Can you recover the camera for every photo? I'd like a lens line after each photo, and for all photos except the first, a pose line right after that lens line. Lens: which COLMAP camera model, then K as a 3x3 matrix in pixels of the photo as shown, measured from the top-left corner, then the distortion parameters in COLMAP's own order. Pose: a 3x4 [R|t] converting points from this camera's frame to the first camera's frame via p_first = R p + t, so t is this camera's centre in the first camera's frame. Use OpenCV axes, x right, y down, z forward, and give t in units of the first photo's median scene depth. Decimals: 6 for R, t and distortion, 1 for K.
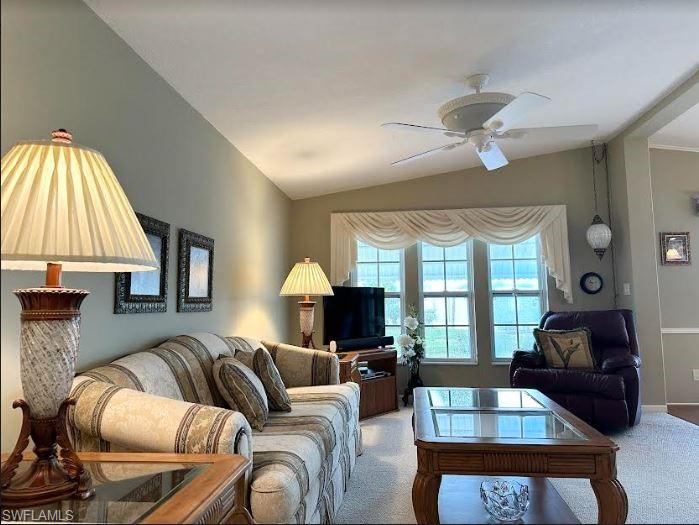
lens RADIAL K [[485.5, 0, 351.2], [0, 485.5, 258.2], [0, 0, 1]] dist [0.052090, -0.076570]
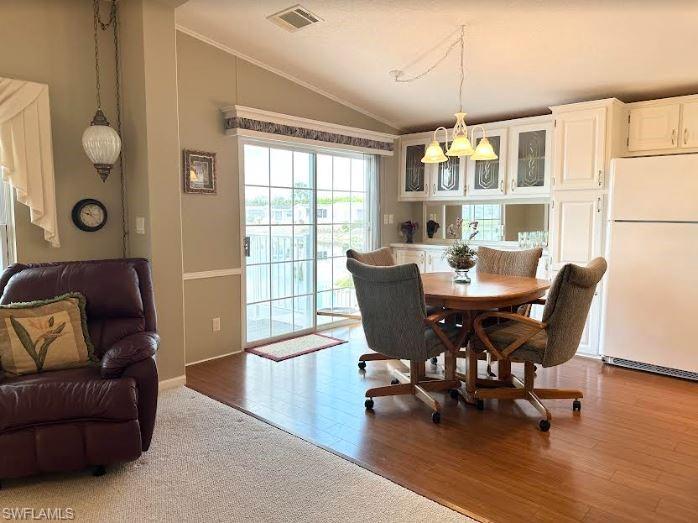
lens RADIAL K [[488.8, 0, 352.5], [0, 488.8, 258.6], [0, 0, 1]] dist [0.003636, -0.001719]
pose [[0.598111, -0.061531, 0.799047, 0.172448], [-0.085062, 0.986542, 0.139641, -0.014269], [-0.796886, -0.151489, 0.584828, 0.324552]]
